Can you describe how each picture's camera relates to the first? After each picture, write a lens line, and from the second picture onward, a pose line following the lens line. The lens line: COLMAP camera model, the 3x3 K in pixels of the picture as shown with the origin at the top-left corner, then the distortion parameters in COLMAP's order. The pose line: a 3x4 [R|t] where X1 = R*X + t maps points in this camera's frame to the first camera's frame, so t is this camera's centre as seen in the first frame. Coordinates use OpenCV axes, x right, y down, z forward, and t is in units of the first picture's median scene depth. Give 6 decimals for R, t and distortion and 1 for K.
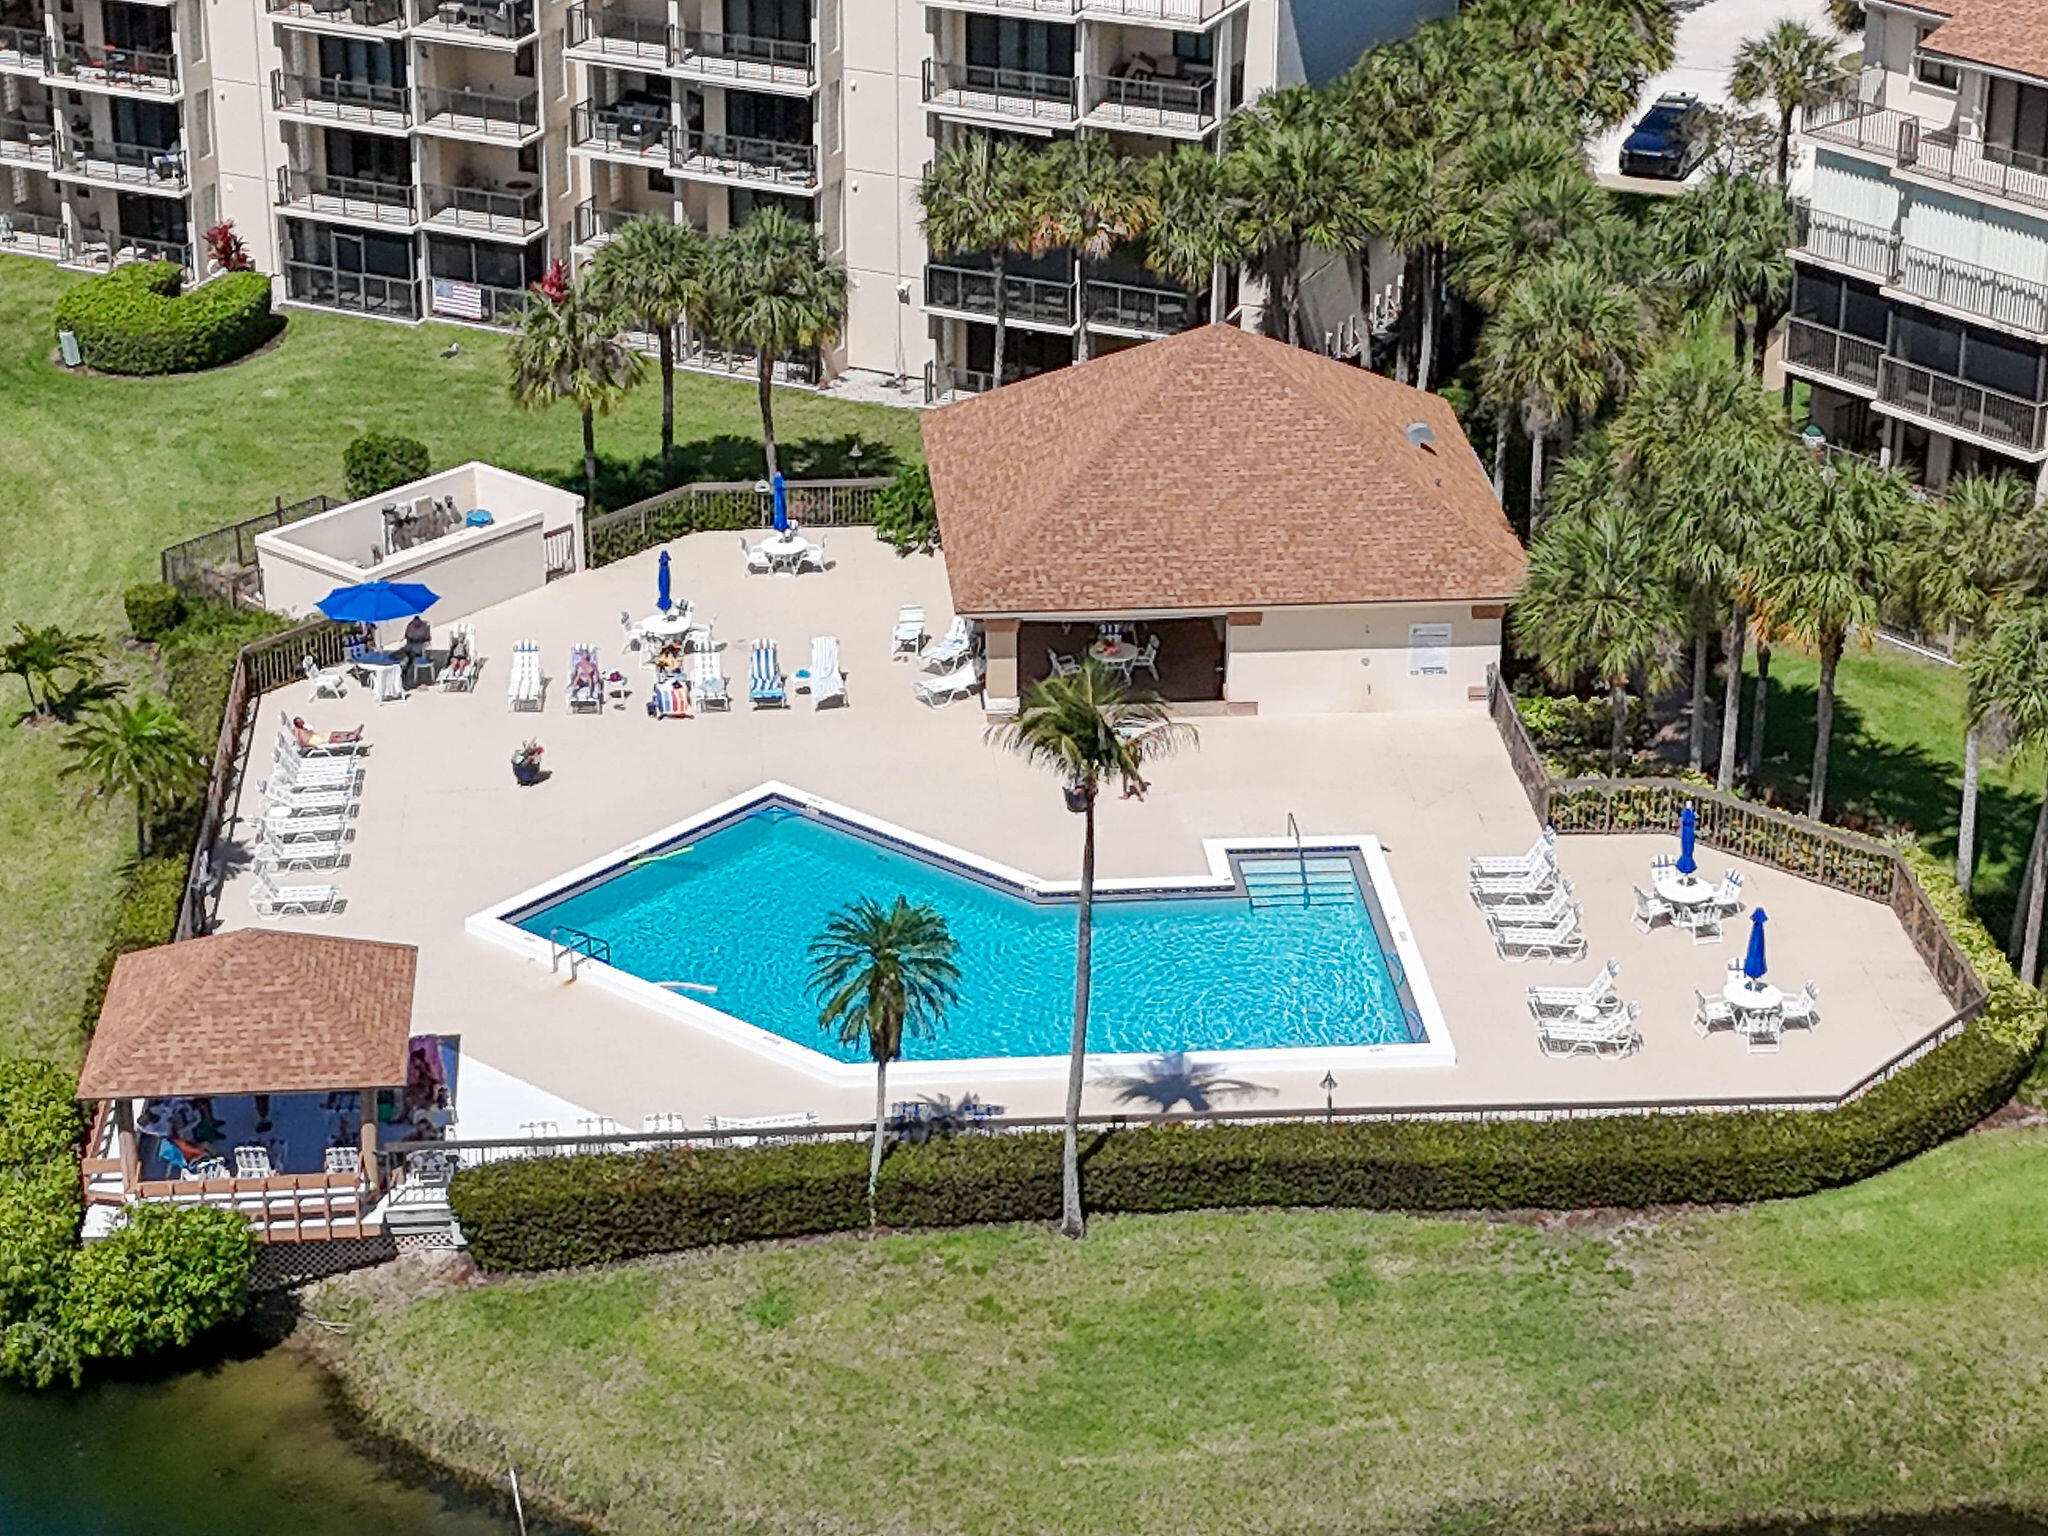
lens RADIAL K [[4385.8, 0, 1029.6], [0, 4385.8, 690.0], [0, 0, 1]] dist [0.207442, -0.157052]
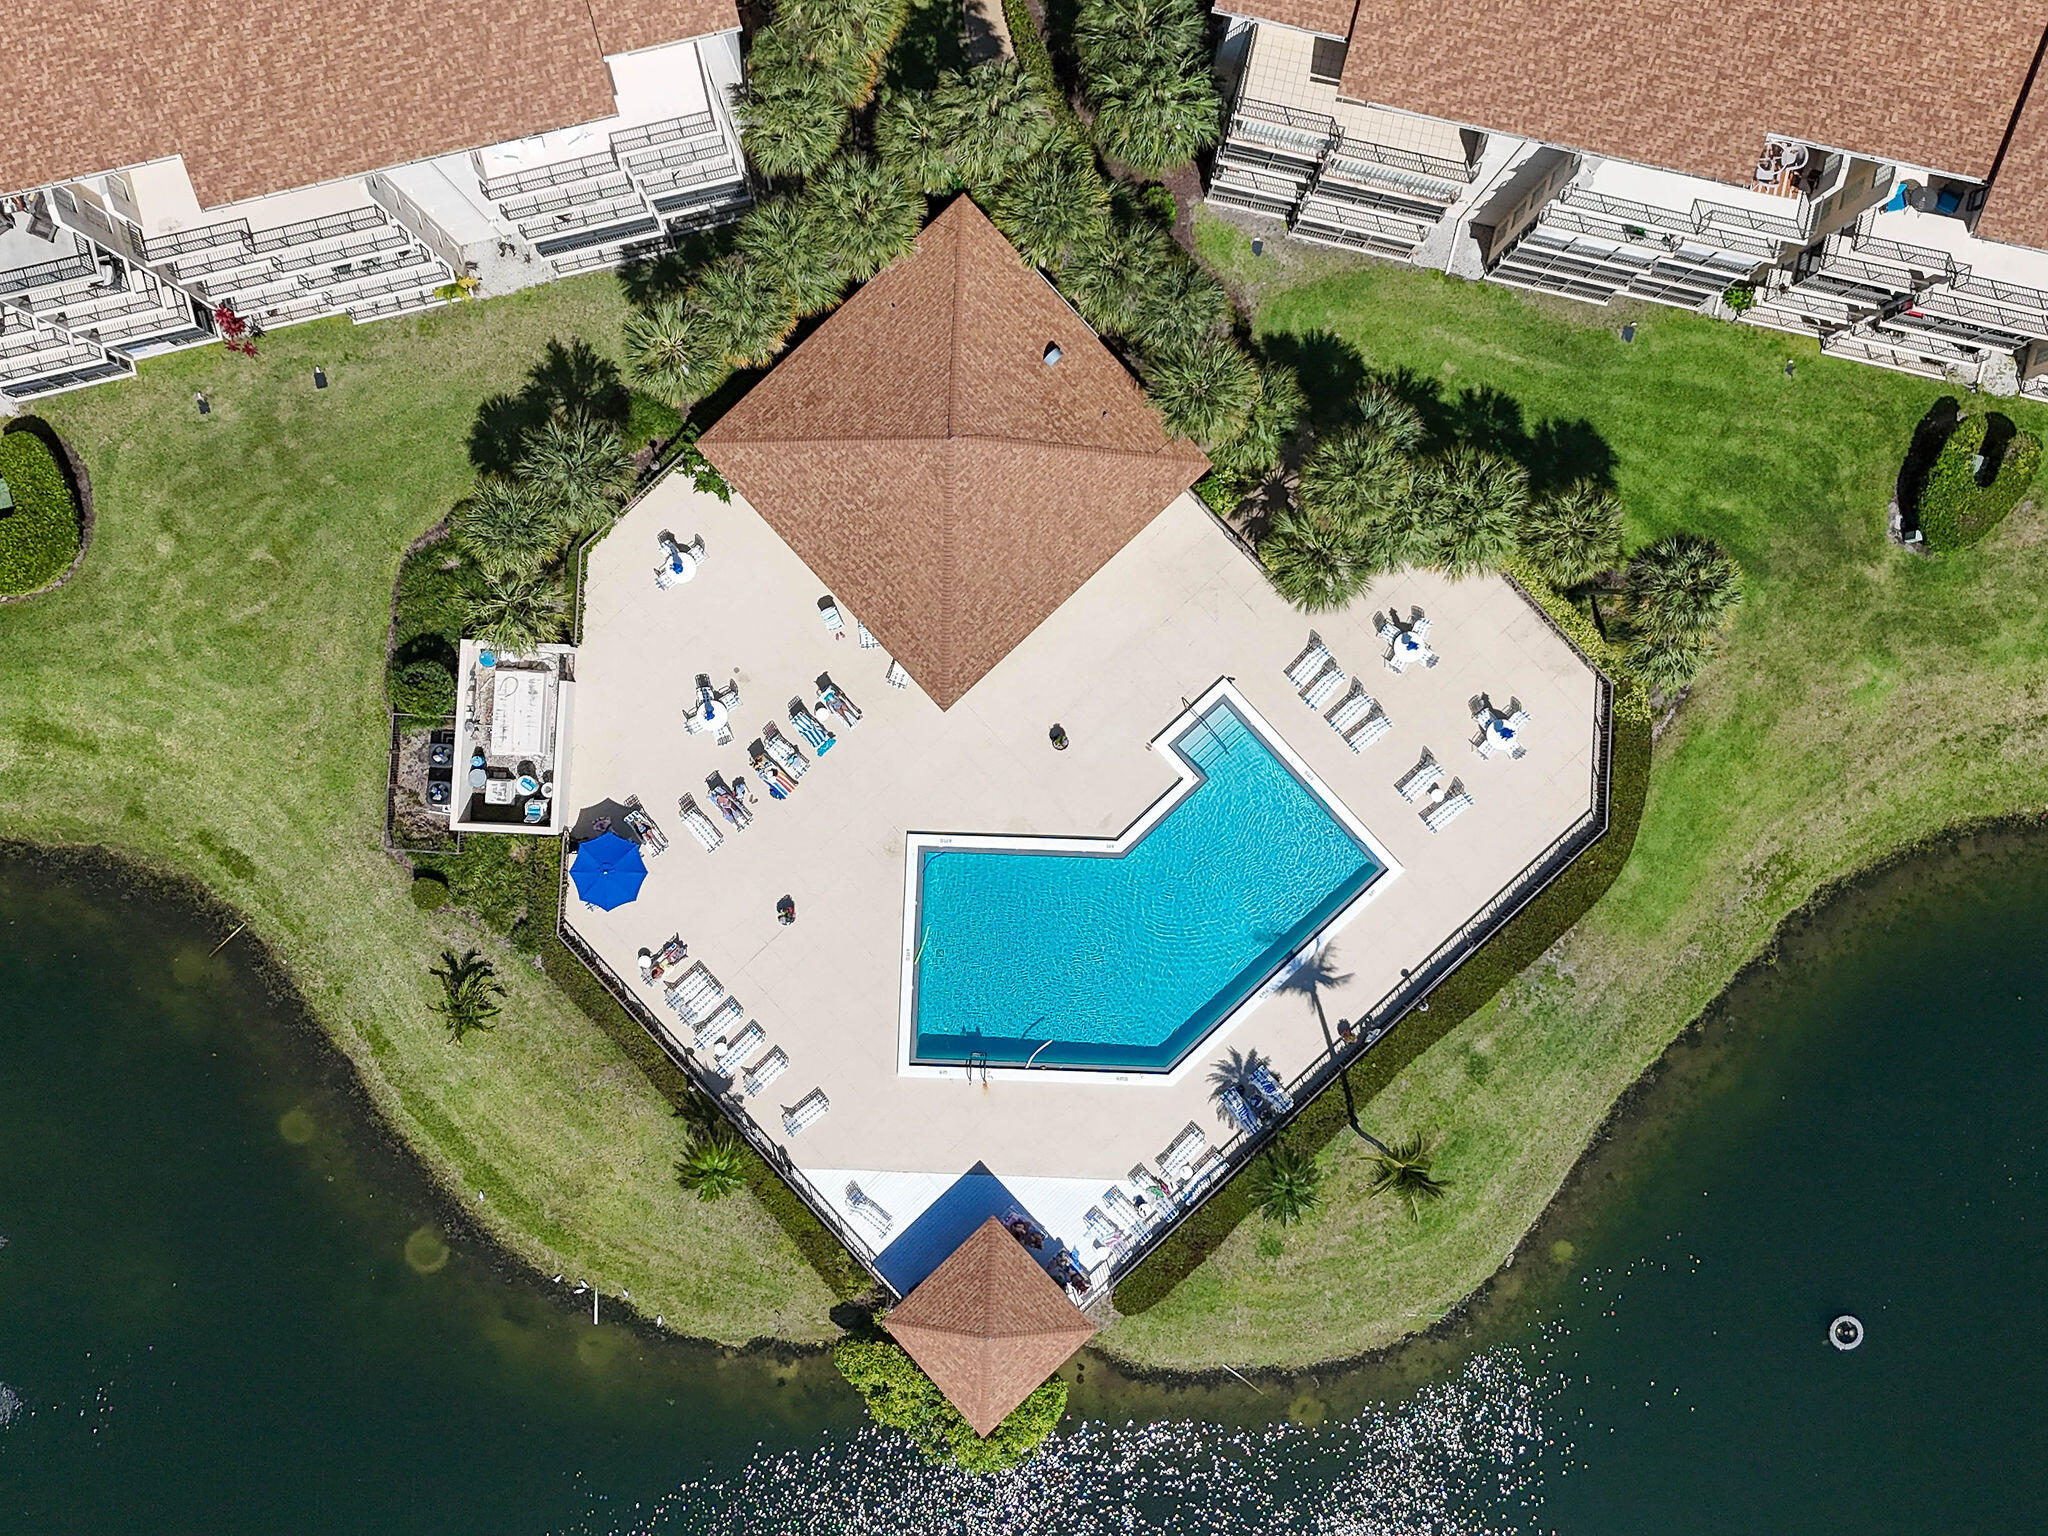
lens RADIAL K [[2111.0, 0, 1031.7], [0, 2111.0, 737.7], [0, 0, 1]] dist [0.152825, -0.297097]
pose [[0.783813, -0.620893, 0.011409, -0.006460], [0.233959, 0.312268, 0.920735, -0.695272], [-0.575240, -0.719014, 0.390023, 0.635313]]
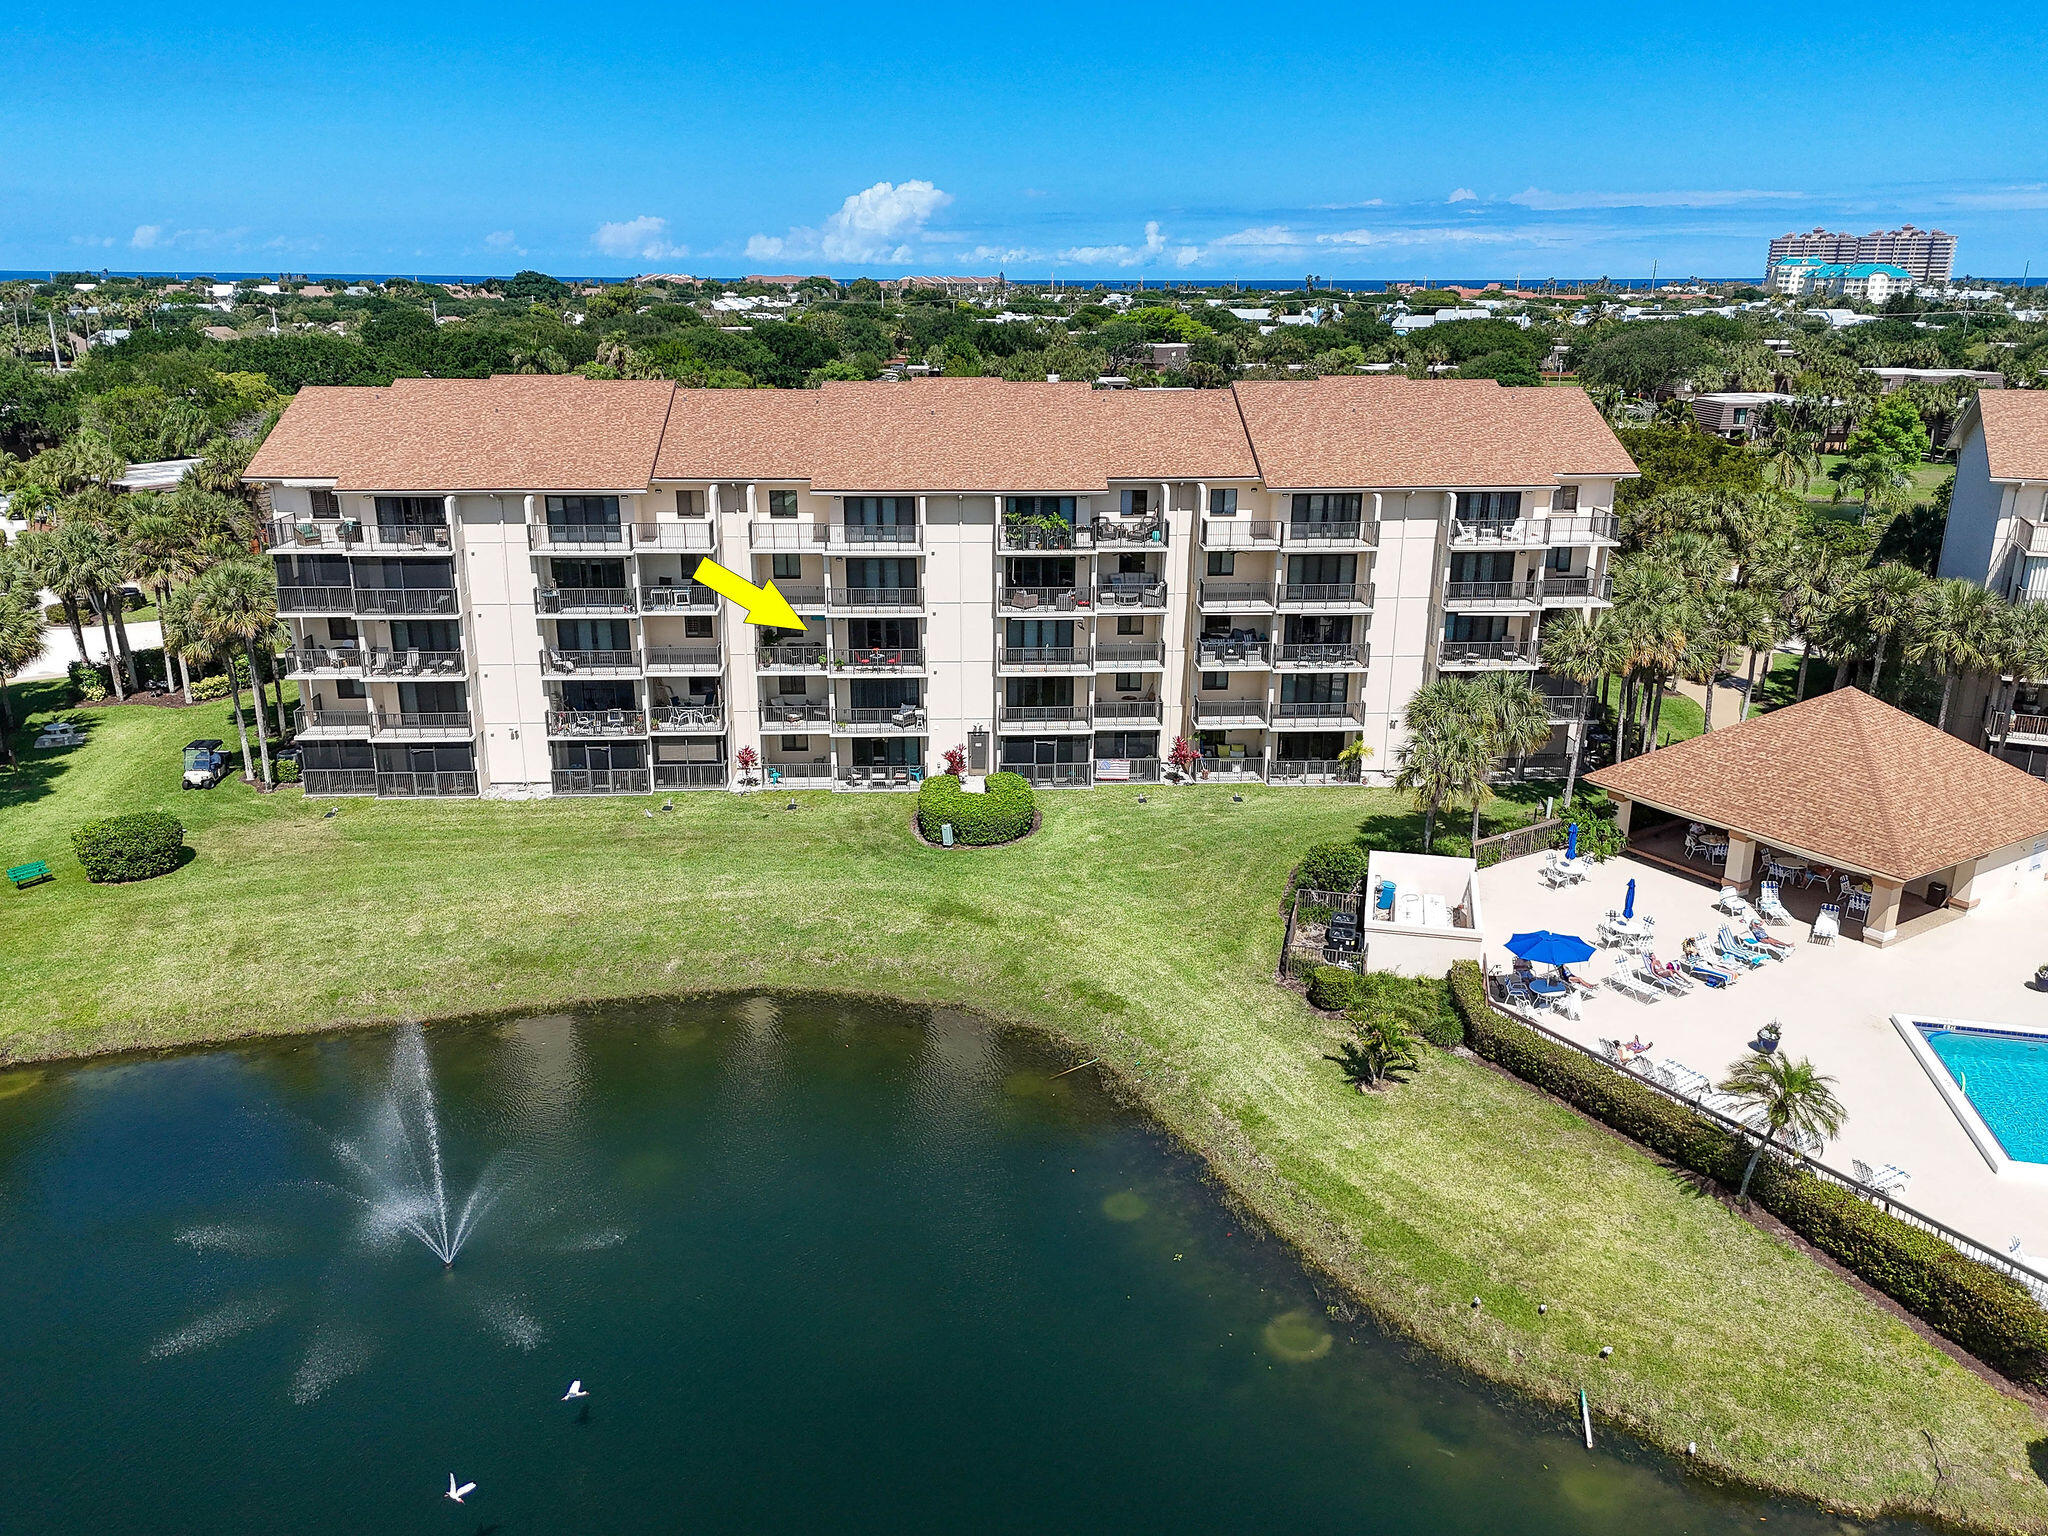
lens RADIAL K [[1510.6, 0, 1026.6], [0, 1510.6, 752.5], [0, 0, 1]] dist [0.095998, -0.092929]
pose [[0.882916, -0.140124, 0.448134, -0.501254], [0.182875, 0.981688, -0.053345, -0.085032], [-0.432453, 0.129051, 0.892373, 0.613055]]
